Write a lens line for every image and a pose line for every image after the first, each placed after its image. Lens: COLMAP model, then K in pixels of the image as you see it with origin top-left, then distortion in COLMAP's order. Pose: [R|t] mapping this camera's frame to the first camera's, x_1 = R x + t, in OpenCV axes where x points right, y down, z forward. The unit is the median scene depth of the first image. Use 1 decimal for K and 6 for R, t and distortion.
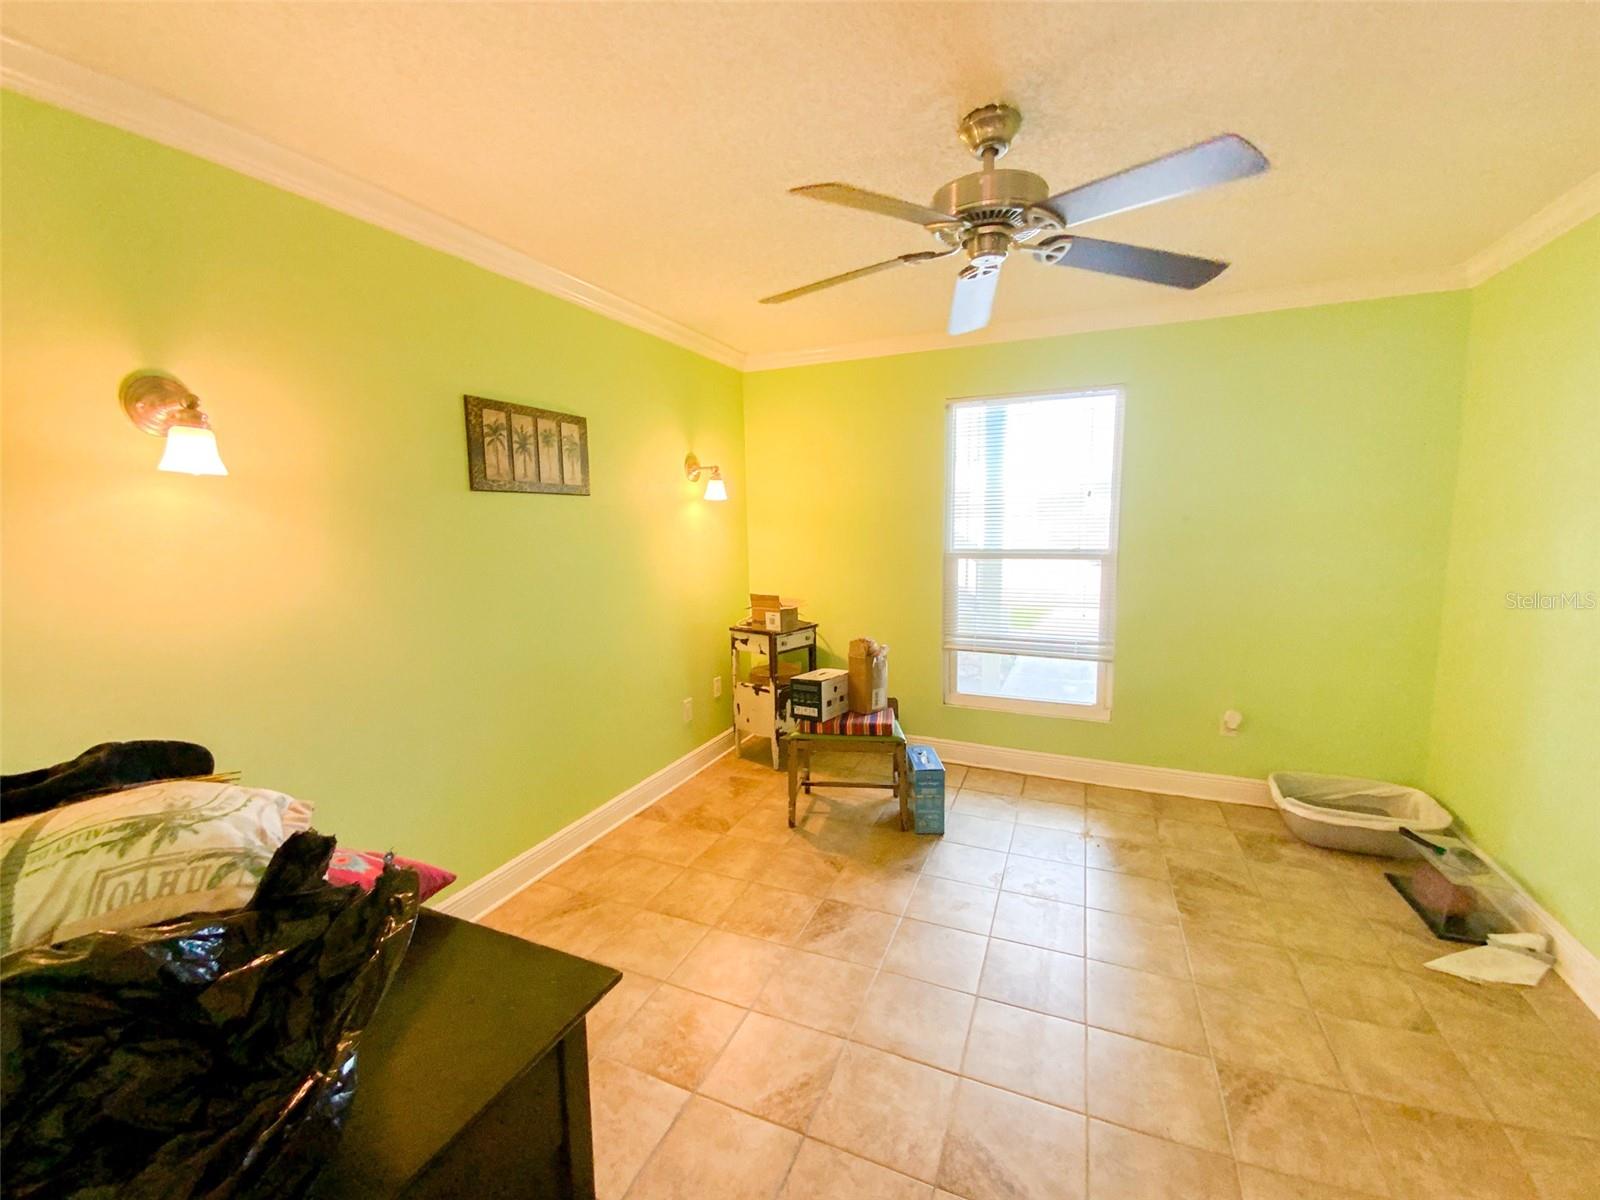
lens RADIAL K [[684.1, 0, 792.7], [0, 684.1, 600.7], [0, 0, 1]] dist [0.040294, -0.027781]
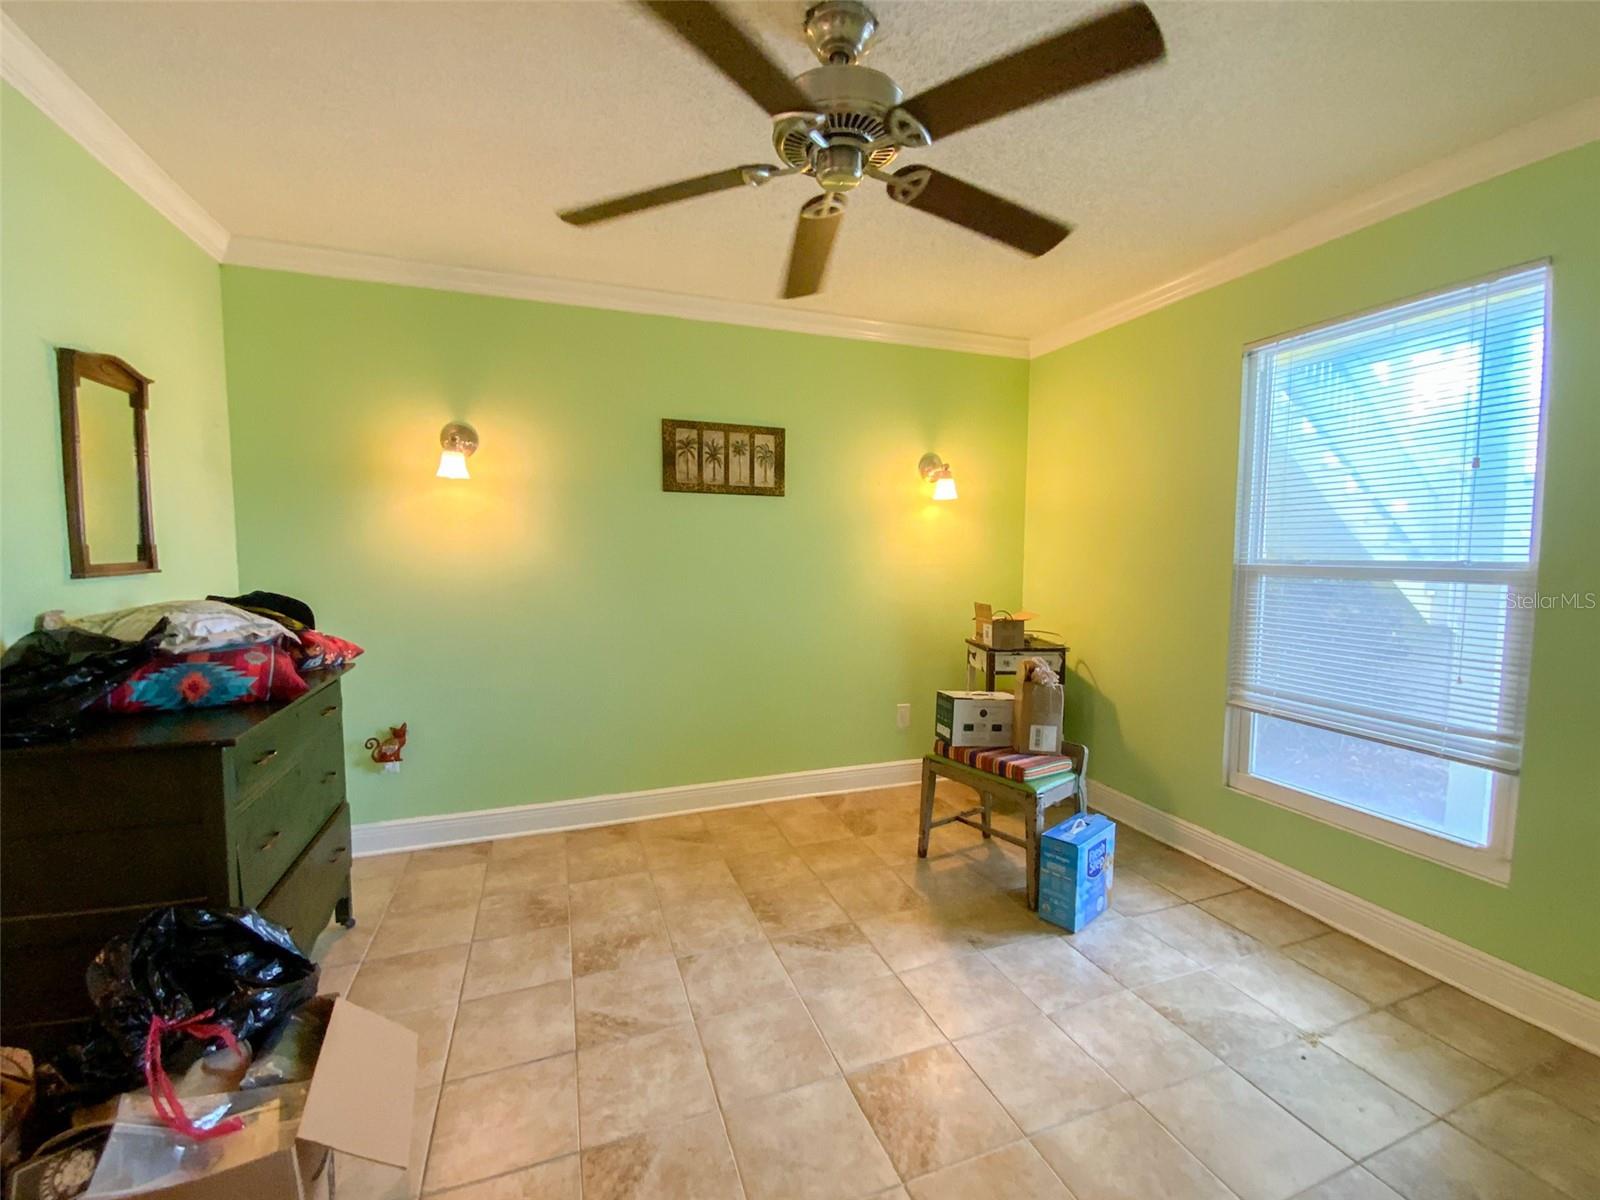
lens RADIAL K [[685.0, 0, 798.9], [0, 685.0, 607.1], [0, 0, 1]] dist [0.019021, -0.020807]
pose [[0.665855, 0.076581, -0.742141, 0.557679], [-0.107009, 0.994236, 0.006586, 0.018162], [0.738367, 0.075030, 0.670212, 0.267954]]
